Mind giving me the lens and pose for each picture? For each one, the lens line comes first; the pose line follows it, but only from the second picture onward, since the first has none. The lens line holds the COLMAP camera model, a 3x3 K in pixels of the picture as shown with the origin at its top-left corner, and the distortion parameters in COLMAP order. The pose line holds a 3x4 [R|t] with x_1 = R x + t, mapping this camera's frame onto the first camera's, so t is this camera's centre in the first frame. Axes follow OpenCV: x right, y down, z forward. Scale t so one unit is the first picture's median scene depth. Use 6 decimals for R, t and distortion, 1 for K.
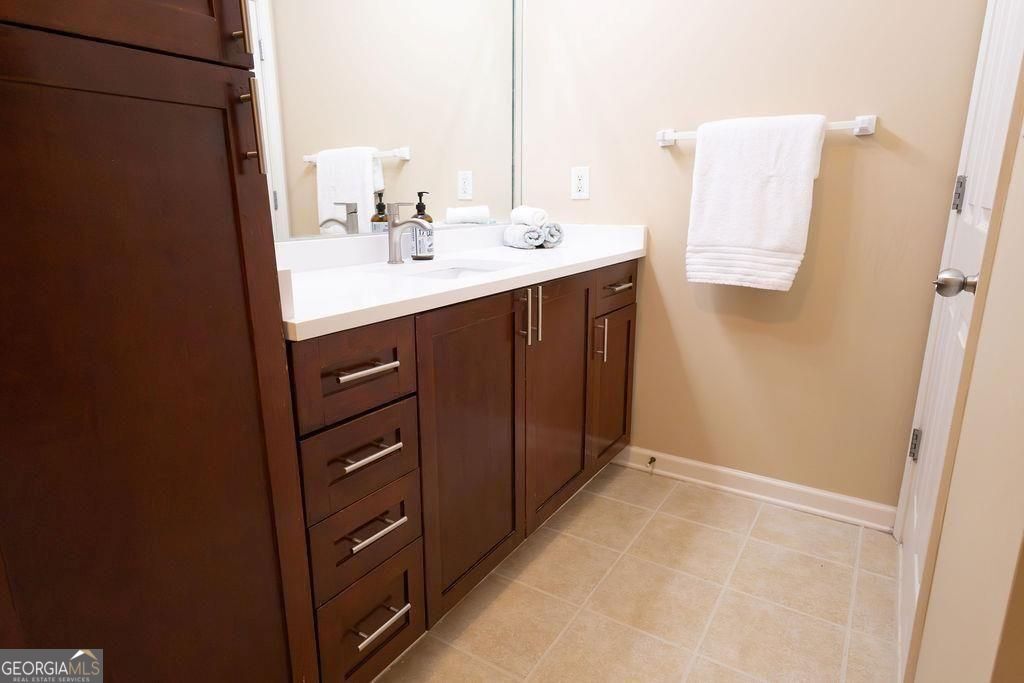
lens RADIAL K [[582.1, 0, 505.6], [0, 582.1, 342.4], [0, 0, 1]] dist [0.021800, -0.005831]
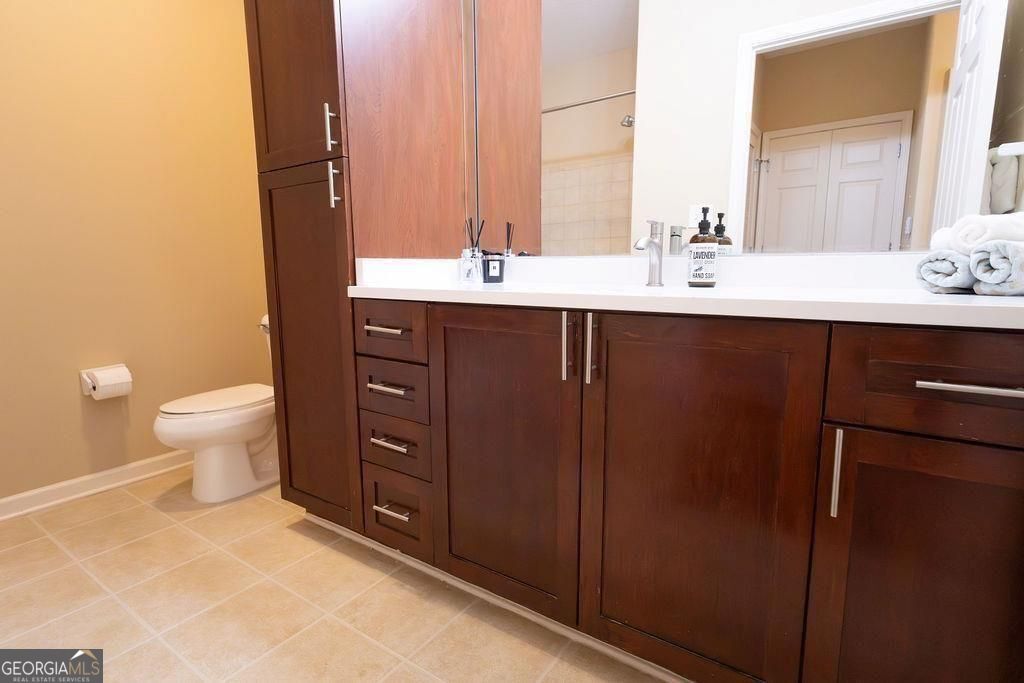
lens RADIAL K [[503.9, 0, 506.3], [0, 503.9, 336.8], [0, 0, 1]] dist [-0.004748, -0.000281]
pose [[-0.029016, 0.148462, -0.988492, 0.605644], [-0.232845, 0.960701, 0.151122, -0.119020], [0.972081, 0.234550, 0.006693, 0.746055]]
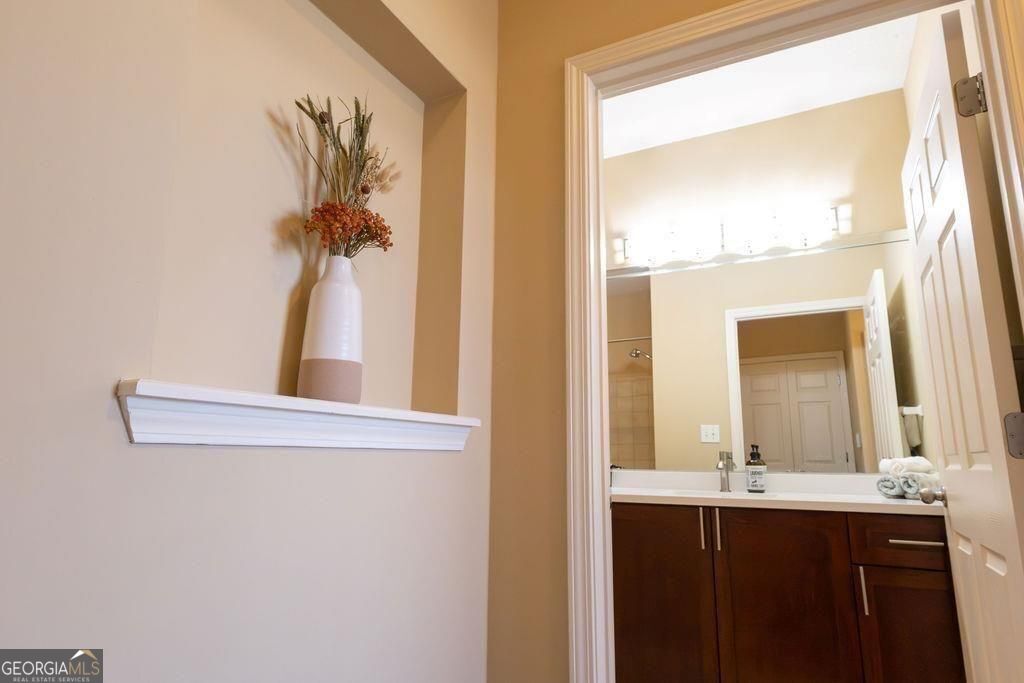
lens RADIAL K [[582.1, 0, 520.0], [0, 582.1, 339.6], [0, 0, 1]] dist [0.021800, -0.005831]
pose [[0.126639, -0.189903, -0.973601, 1.209199], [-0.242973, 0.945665, -0.216059, -0.051336], [0.961731, 0.263920, 0.073617, 0.271741]]
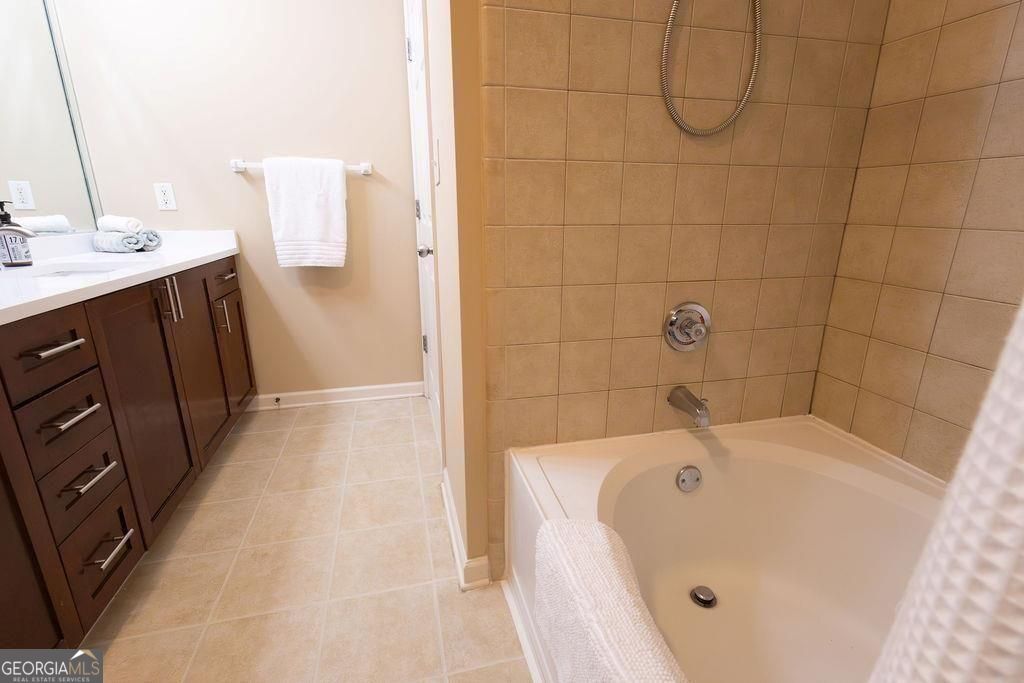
lens RADIAL K [[460.1, 0, 509.7], [0, 460.1, 344.4], [0, 0, 1]] dist [0.001438, 0.001291]
pose [[0.671950, -0.201353, 0.712700, -0.170712], [0.173566, 0.978345, 0.112762, 0.057016], [-0.719971, 0.047930, 0.692347, -0.214325]]
